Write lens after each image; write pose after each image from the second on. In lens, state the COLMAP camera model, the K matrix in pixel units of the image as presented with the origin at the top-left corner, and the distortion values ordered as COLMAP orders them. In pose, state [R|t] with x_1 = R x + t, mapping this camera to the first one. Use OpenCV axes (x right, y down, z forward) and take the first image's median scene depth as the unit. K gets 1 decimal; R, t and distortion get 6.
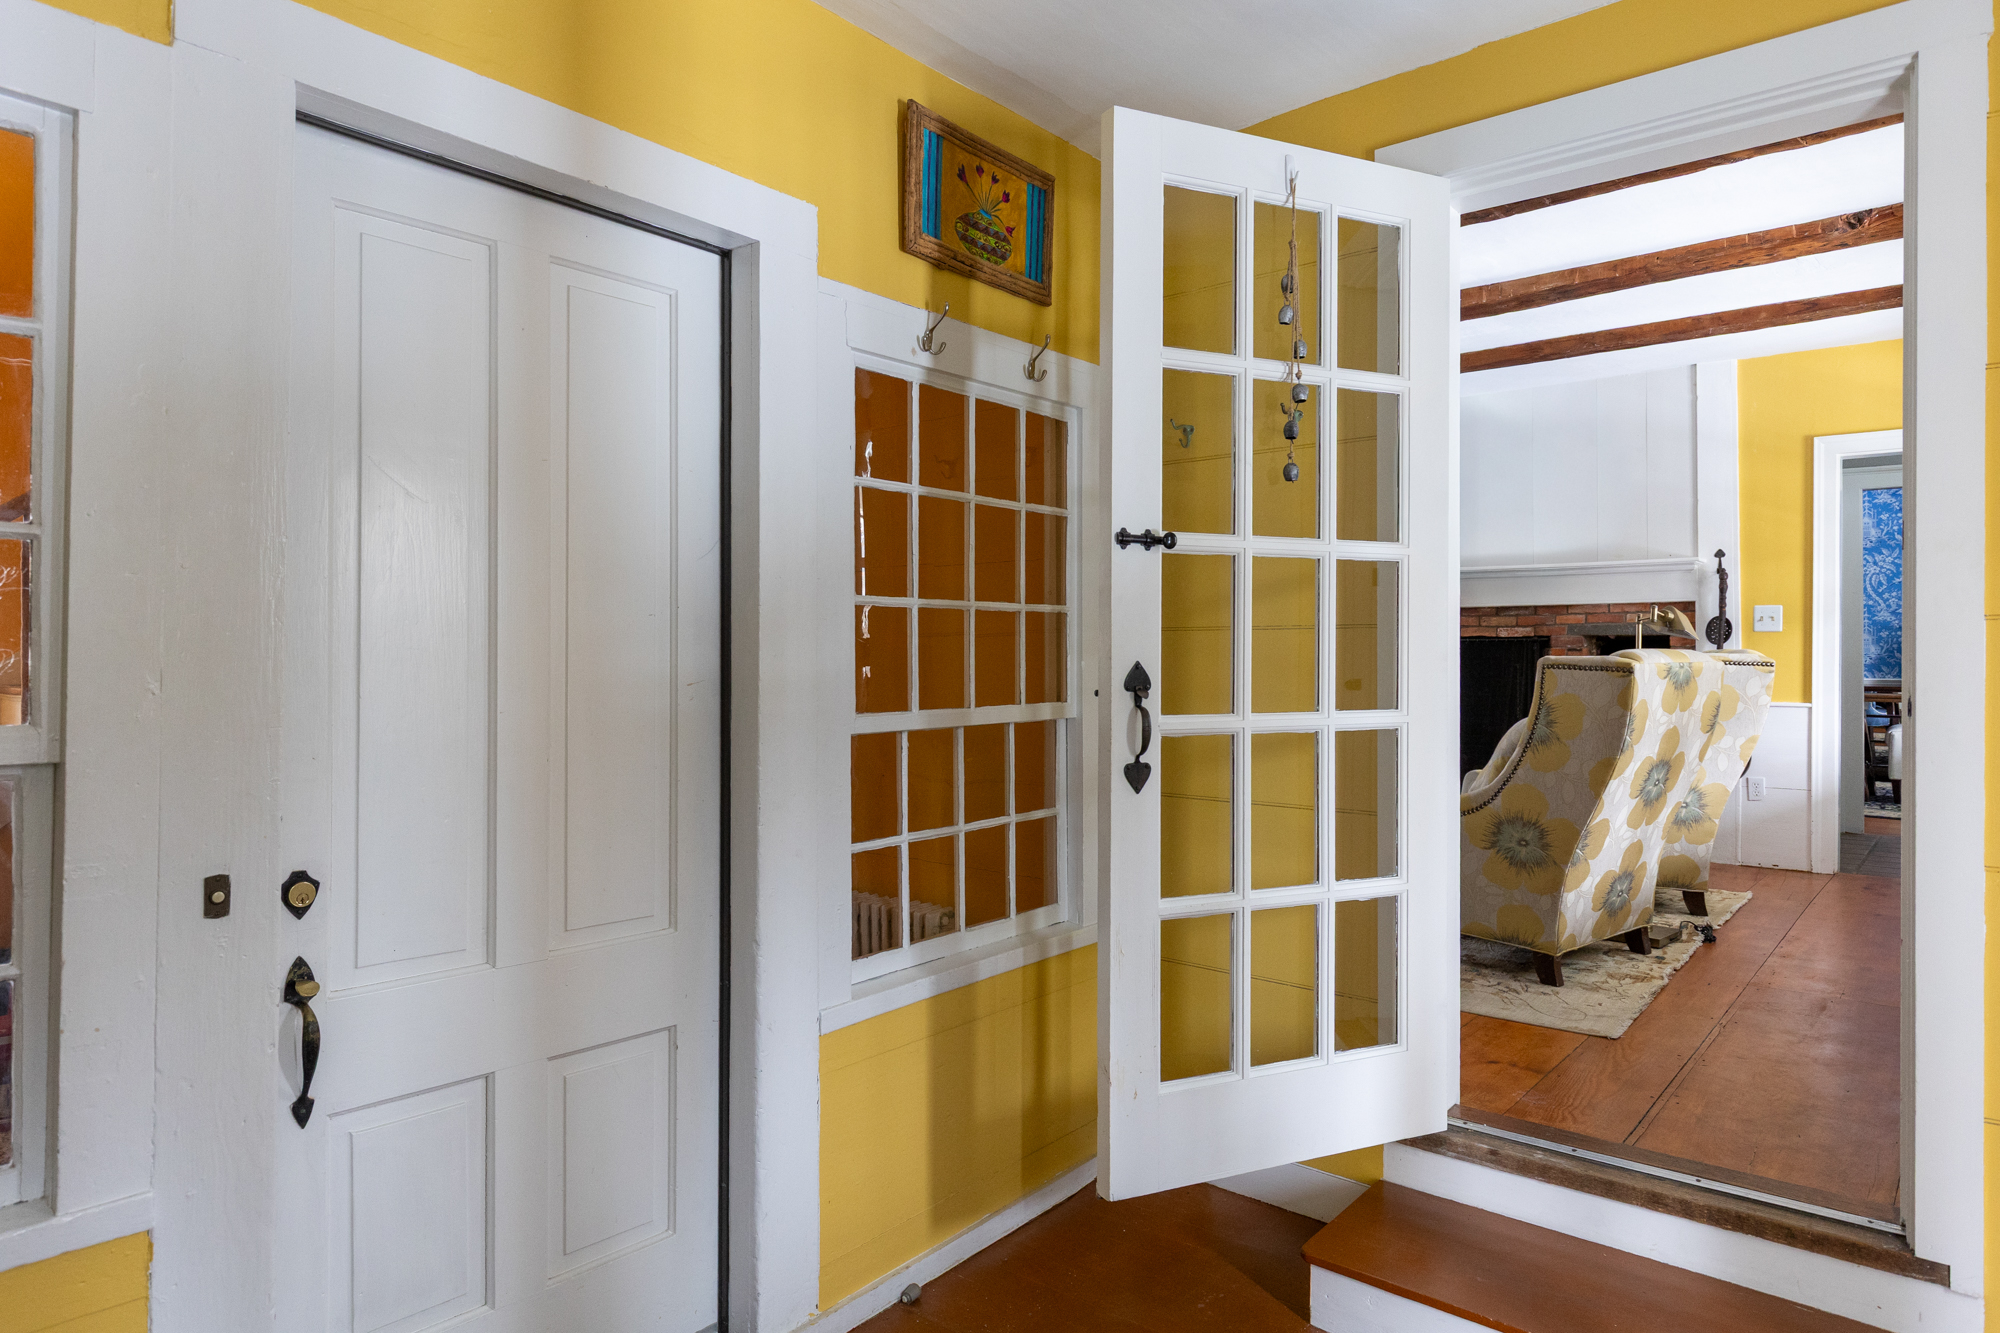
lens RADIAL K [[1197.6, 0, 1000.2], [0, 1197.6, 652.2], [0, 0, 1]] dist [0.005591, -0.005394]
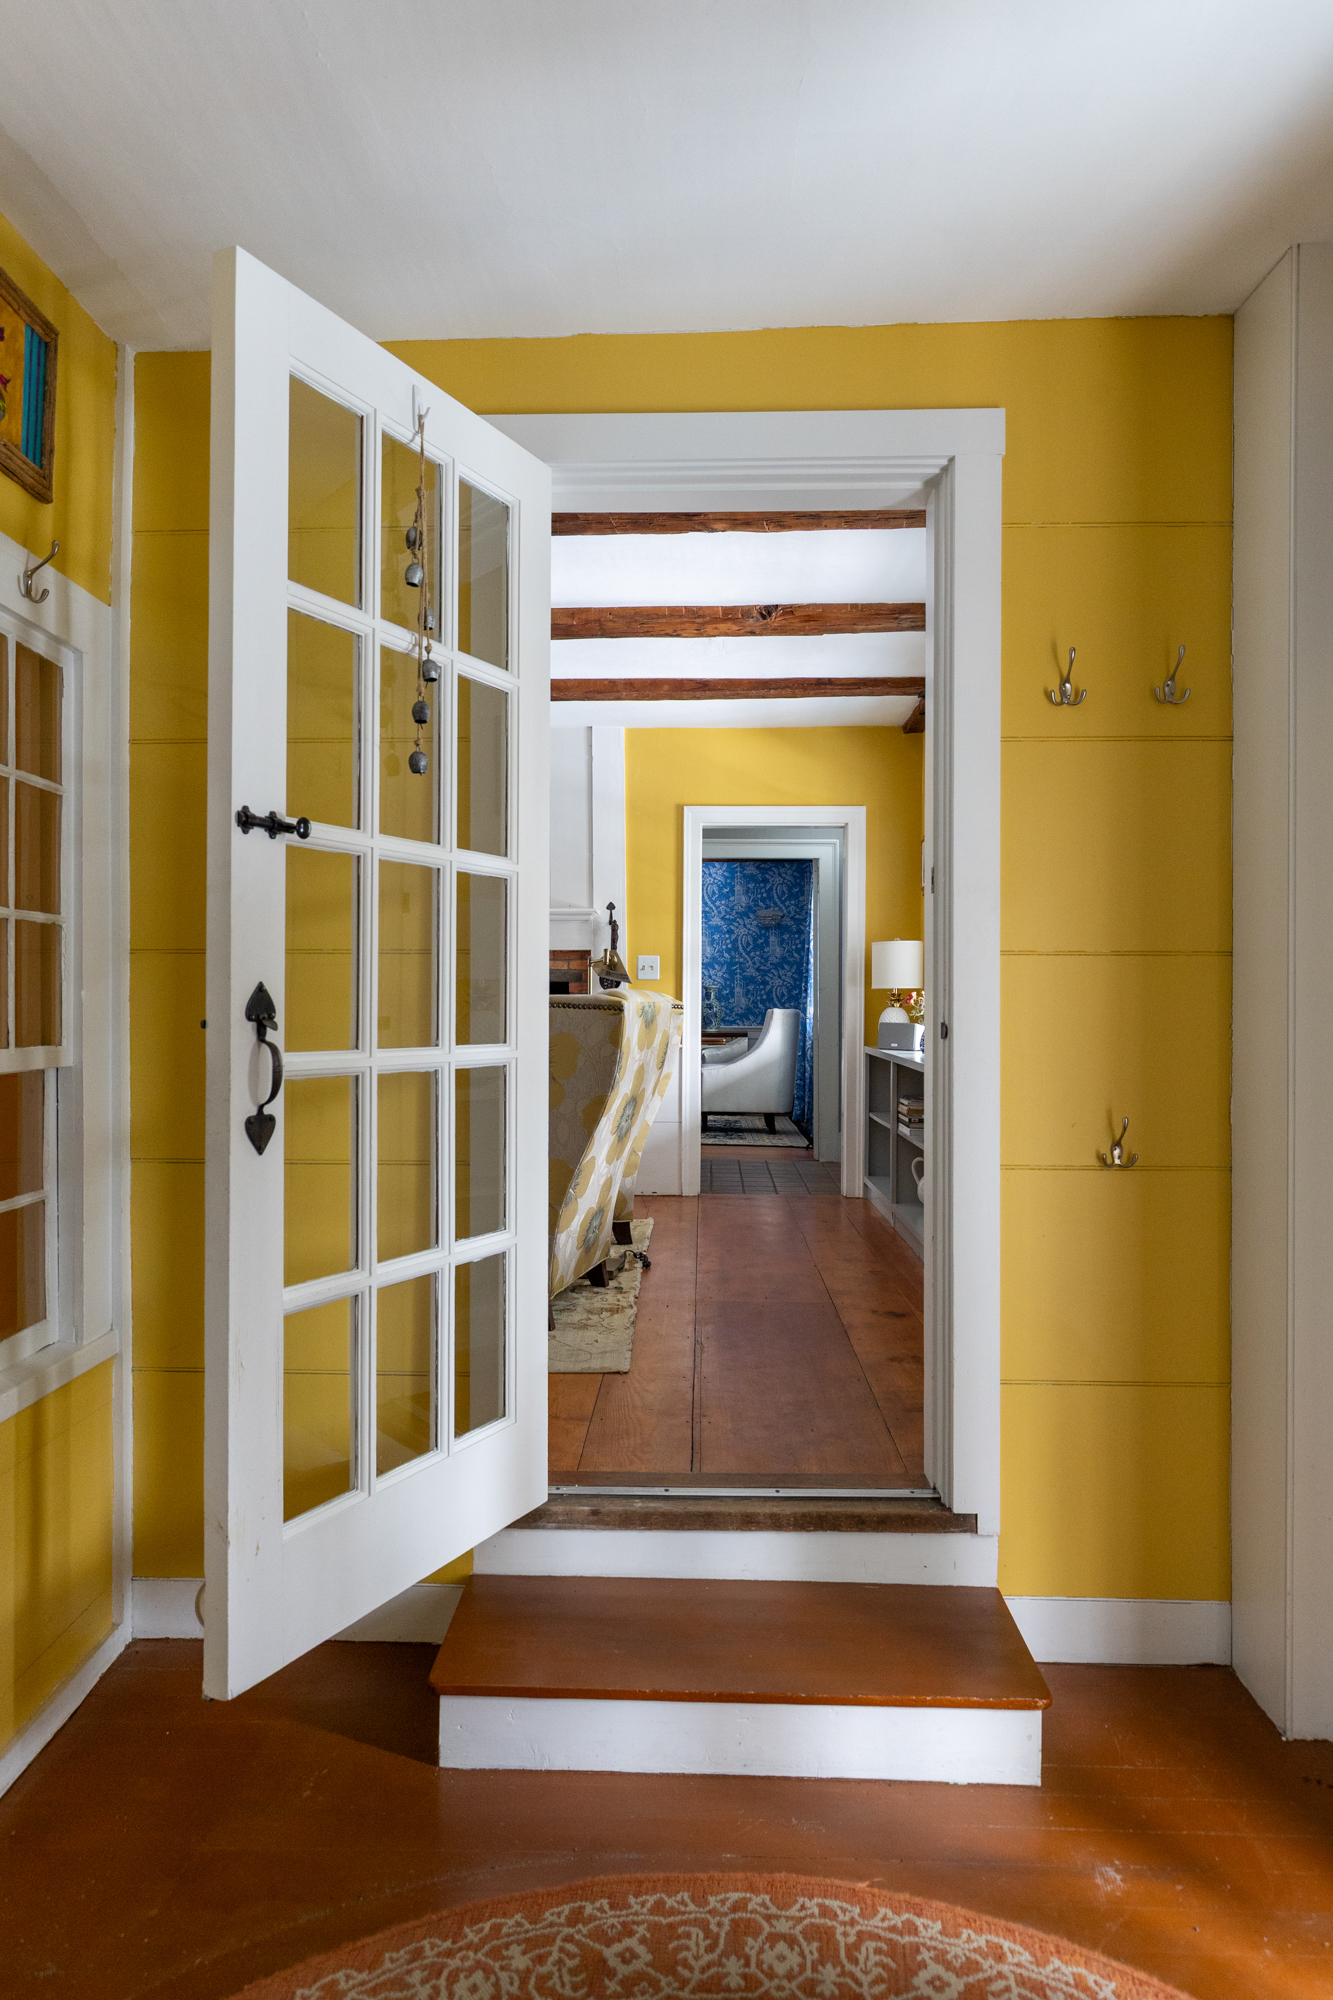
lens RADIAL K [[1280.3, 0, 666.9], [0, 1280.3, 1004.2], [0, 0, 1]] dist [0.007873, -0.003194]
pose [[0.786796, 0.003724, 0.617202, -0.166082], [-0.002693, 0.999993, -0.002602, 0.020529], [-0.617207, 0.000385, 0.786801, 0.172464]]
